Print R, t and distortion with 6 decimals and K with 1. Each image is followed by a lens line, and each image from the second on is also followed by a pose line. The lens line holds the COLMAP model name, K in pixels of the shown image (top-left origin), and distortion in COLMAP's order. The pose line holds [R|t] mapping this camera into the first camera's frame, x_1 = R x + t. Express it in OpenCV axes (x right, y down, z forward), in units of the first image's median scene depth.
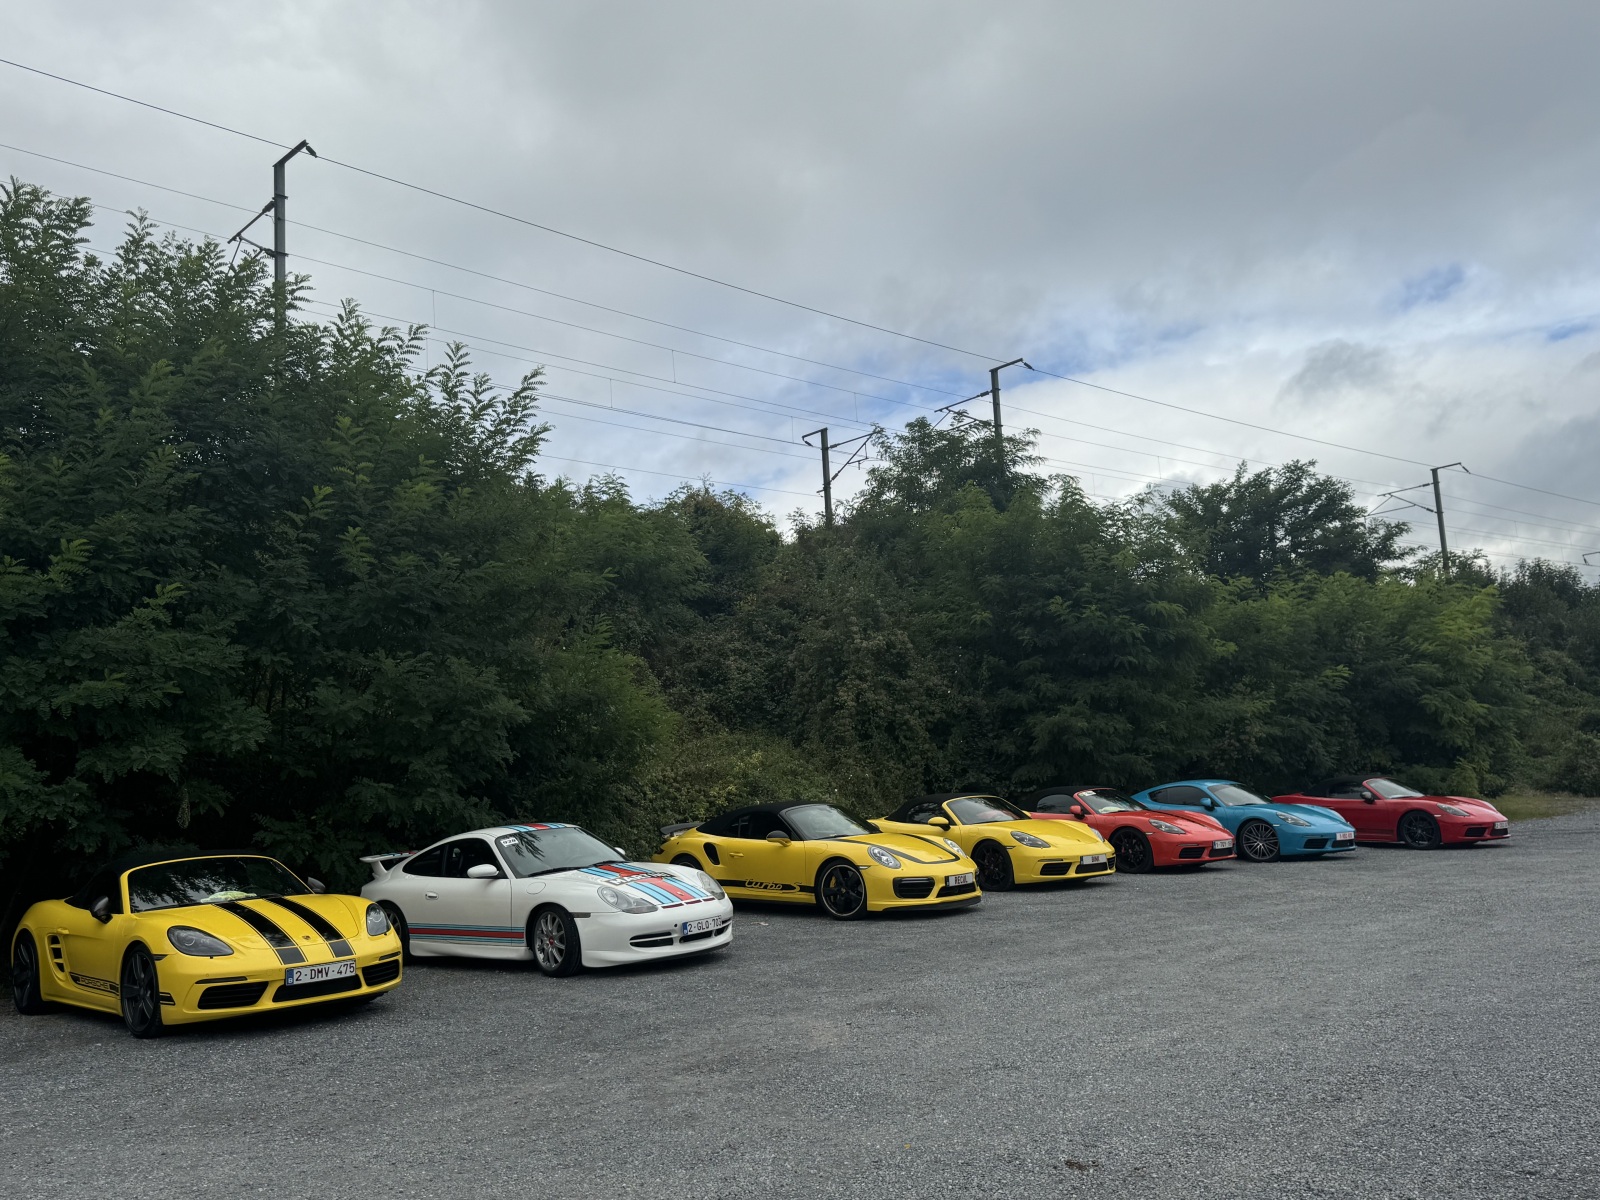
lens RADIAL K [[1315.5, 0, 804.1], [0, 1315.5, 565.7], [0, 0, 1]] dist [0.104299, -0.144801]
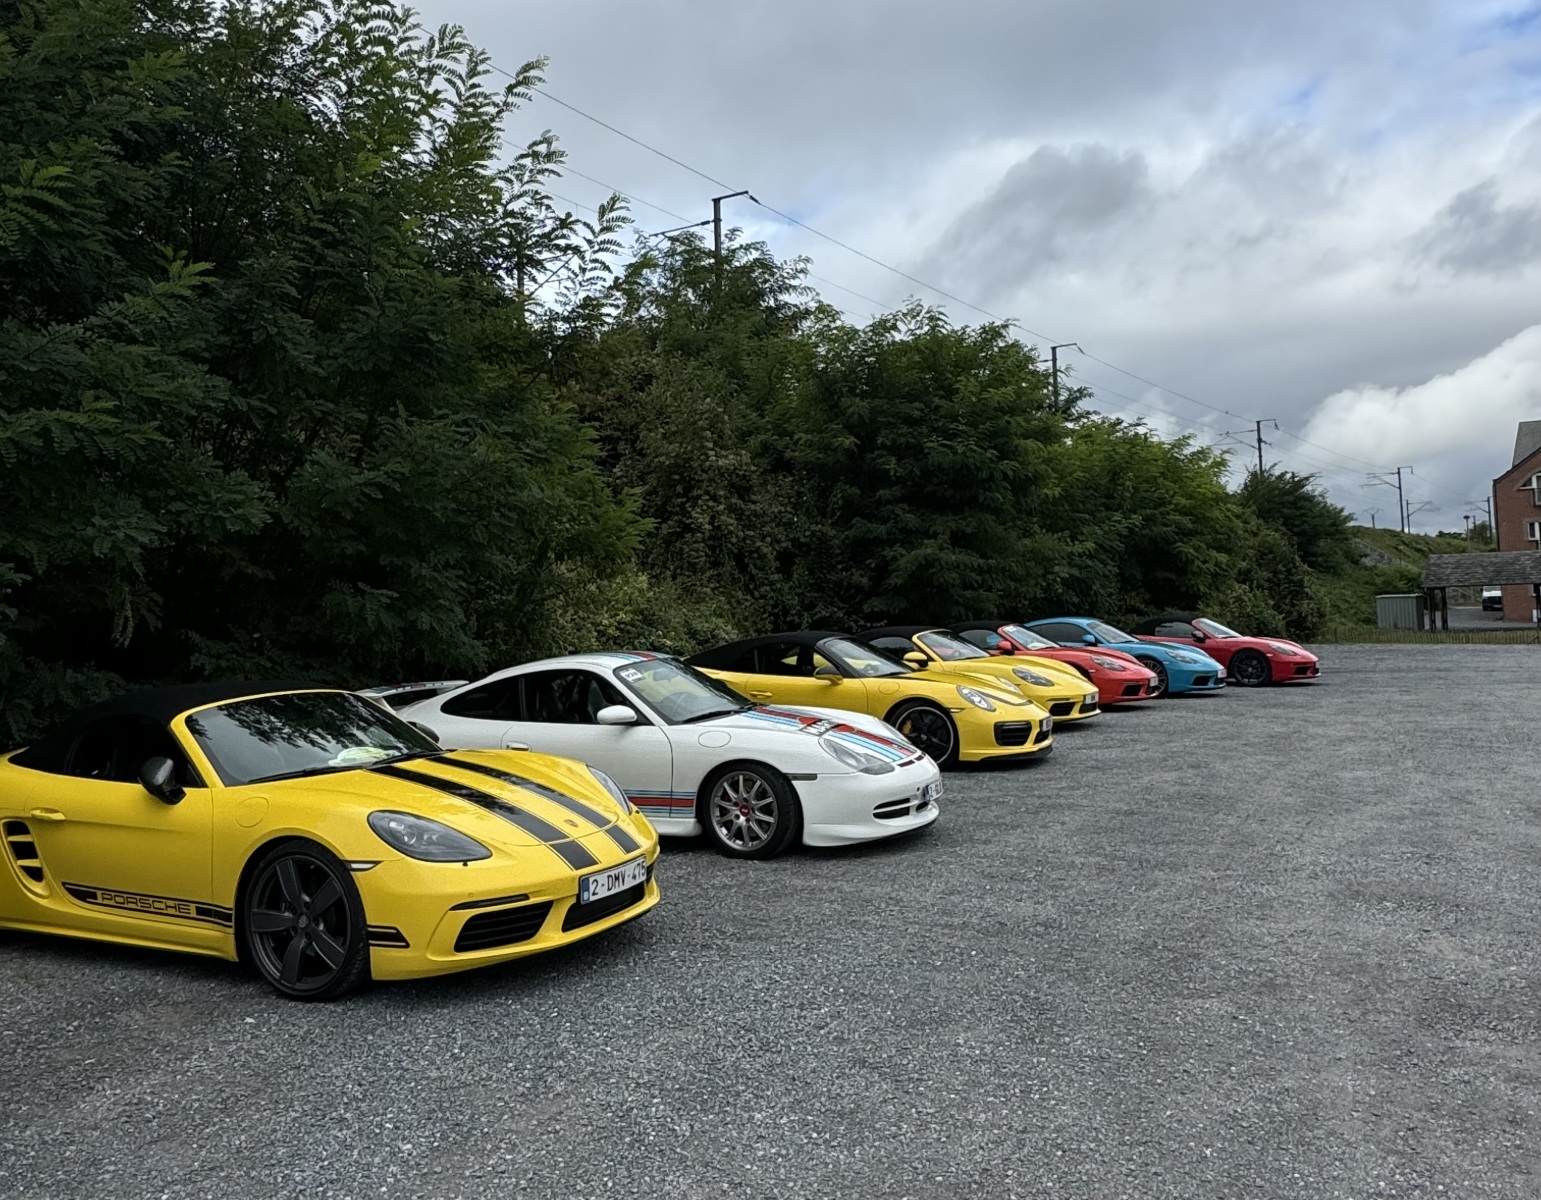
lens RADIAL K [[1267.1, 0, 780.4], [0, 1267.1, 521.1], [0, 0, 1]] dist [0.000730, -0.000744]
pose [[0.950917, 0.046396, 0.305949, -0.190197], [-0.071903, 0.994764, 0.072627, 0.036120], [-0.300978, -0.091061, 0.949274, 0.173145]]
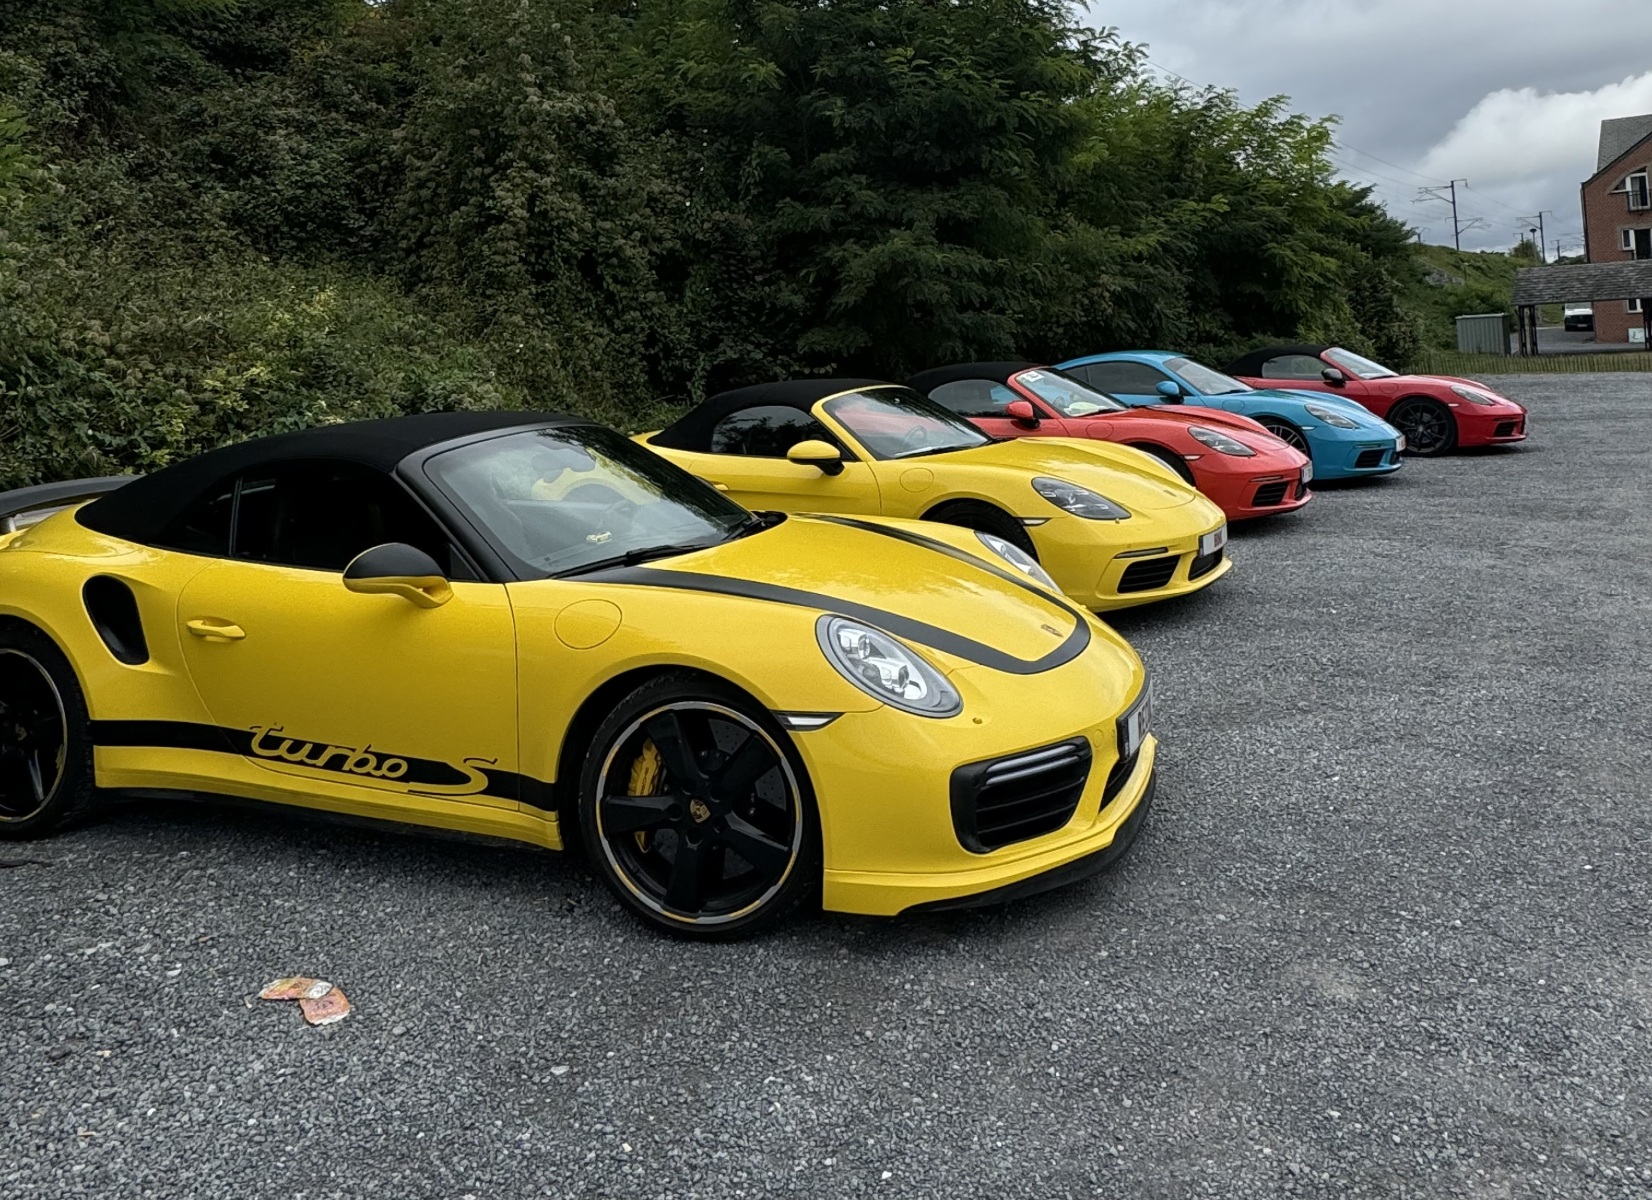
lens RADIAL K [[1290.2, 0, 840.0], [0, 1290.2, 285.1], [0, 0, 1]] dist [0.002884, -0.016452]
pose [[0.943761, 0.019515, 0.330053, -0.013948], [-0.053128, 0.994236, 0.093128, 0.082417], [-0.326333, -0.105425, 0.939357, 0.490282]]
